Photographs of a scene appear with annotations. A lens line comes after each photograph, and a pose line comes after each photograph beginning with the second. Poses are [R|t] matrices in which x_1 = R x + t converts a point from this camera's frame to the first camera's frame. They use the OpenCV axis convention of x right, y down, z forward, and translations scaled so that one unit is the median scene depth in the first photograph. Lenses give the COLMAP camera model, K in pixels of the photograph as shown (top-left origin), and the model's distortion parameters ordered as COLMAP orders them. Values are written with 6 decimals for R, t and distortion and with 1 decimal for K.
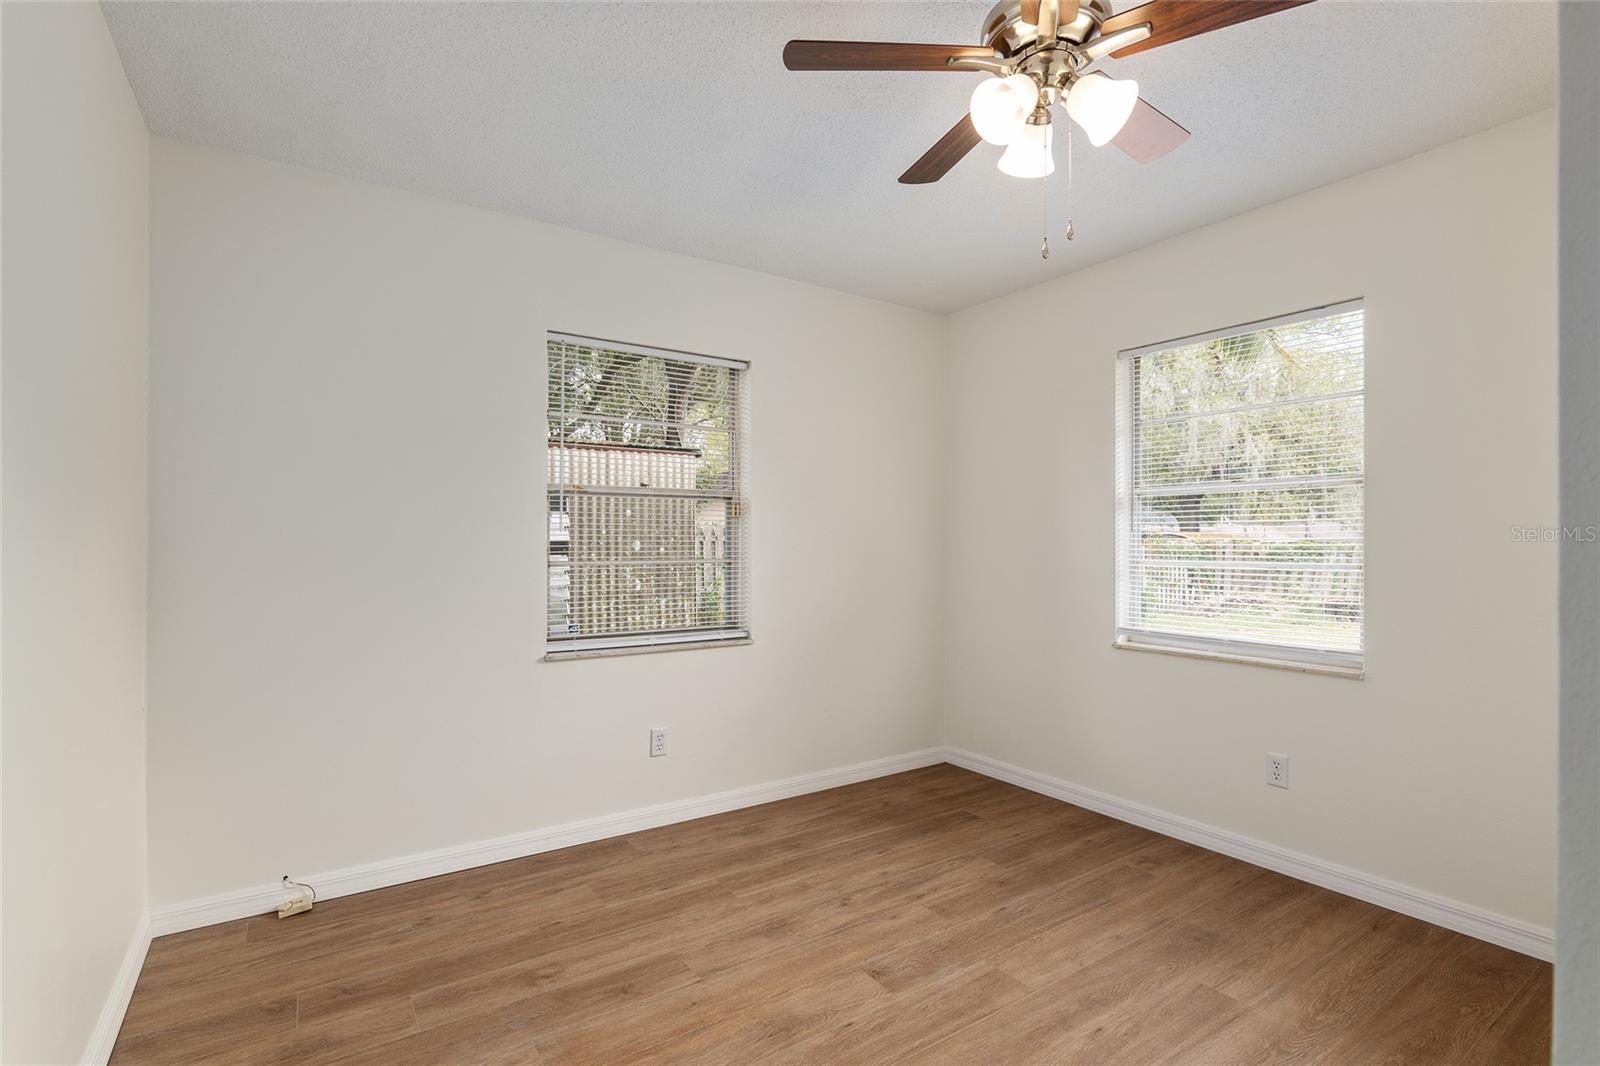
lens RADIAL K [[759.9, 0, 796.8], [0, 759.9, 541.4], [0, 0, 1]] dist [-0.015853, 0.002179]
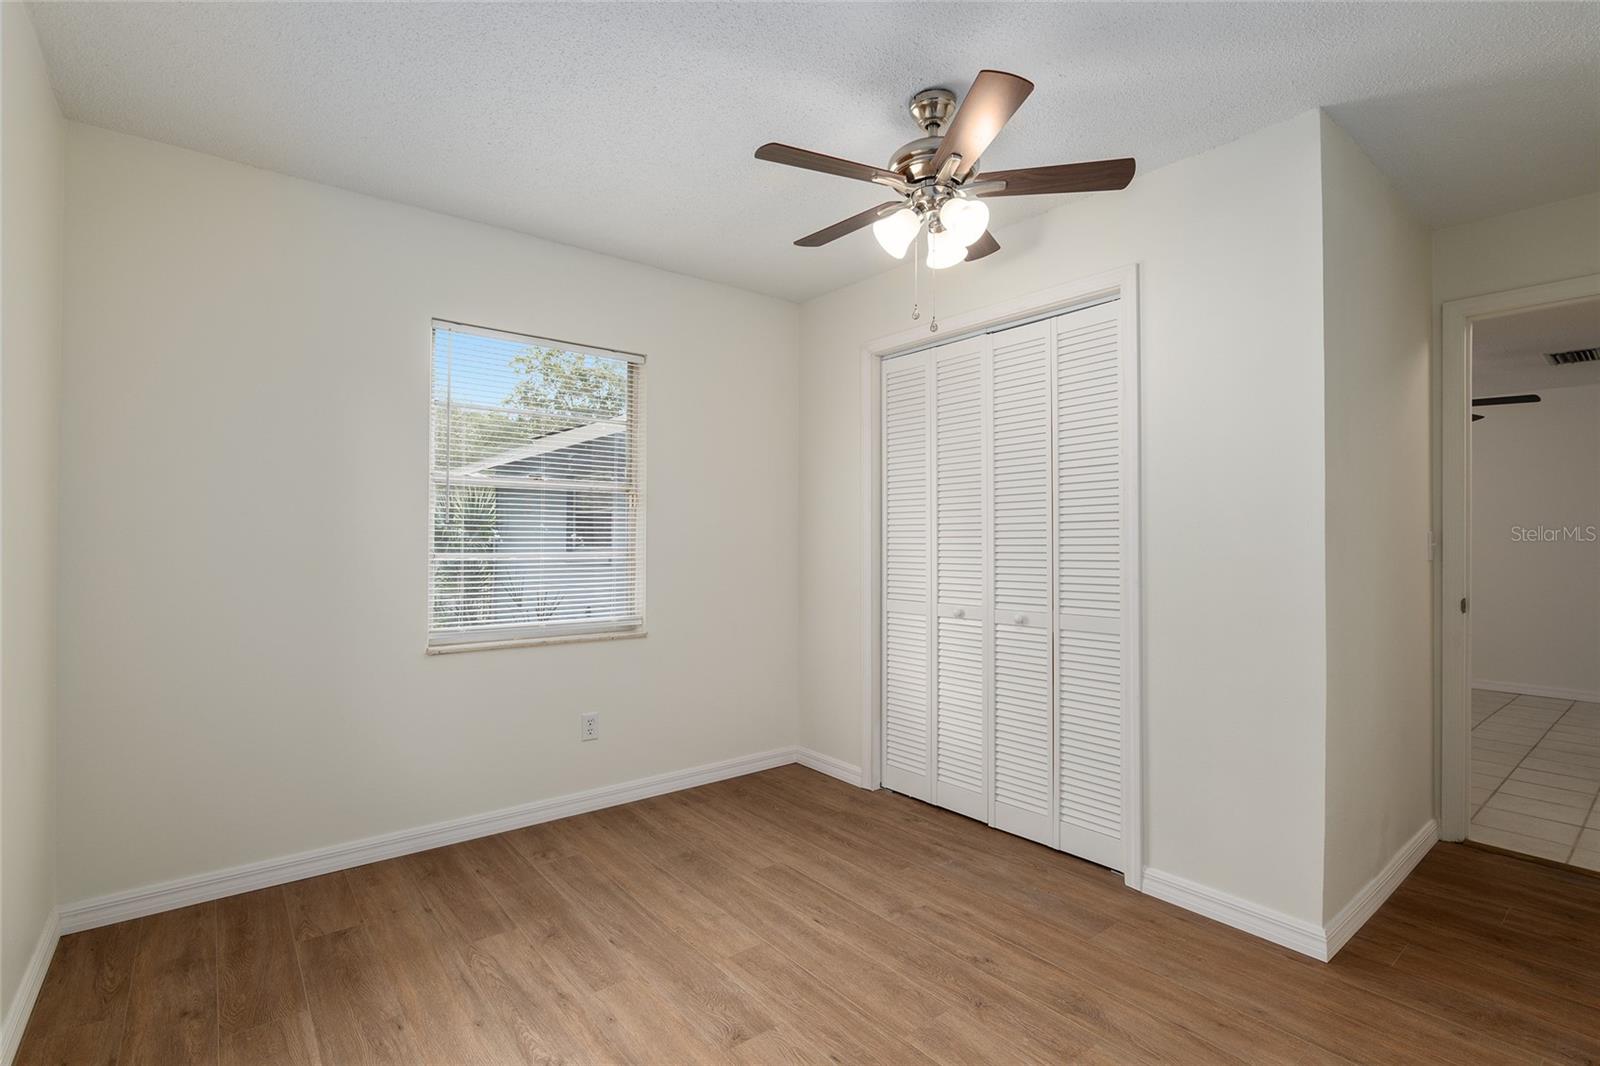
lens RADIAL K [[759.9, 0, 796.9], [0, 759.9, 531.7], [0, 0, 1]] dist [-0.015853, 0.002179]
pose [[-0.098885, 0.004740, 0.995088, -0.585980], [-0.004795, 0.999975, -0.005240, 0.000307], [-0.995087, -0.005290, -0.098860, 0.788359]]
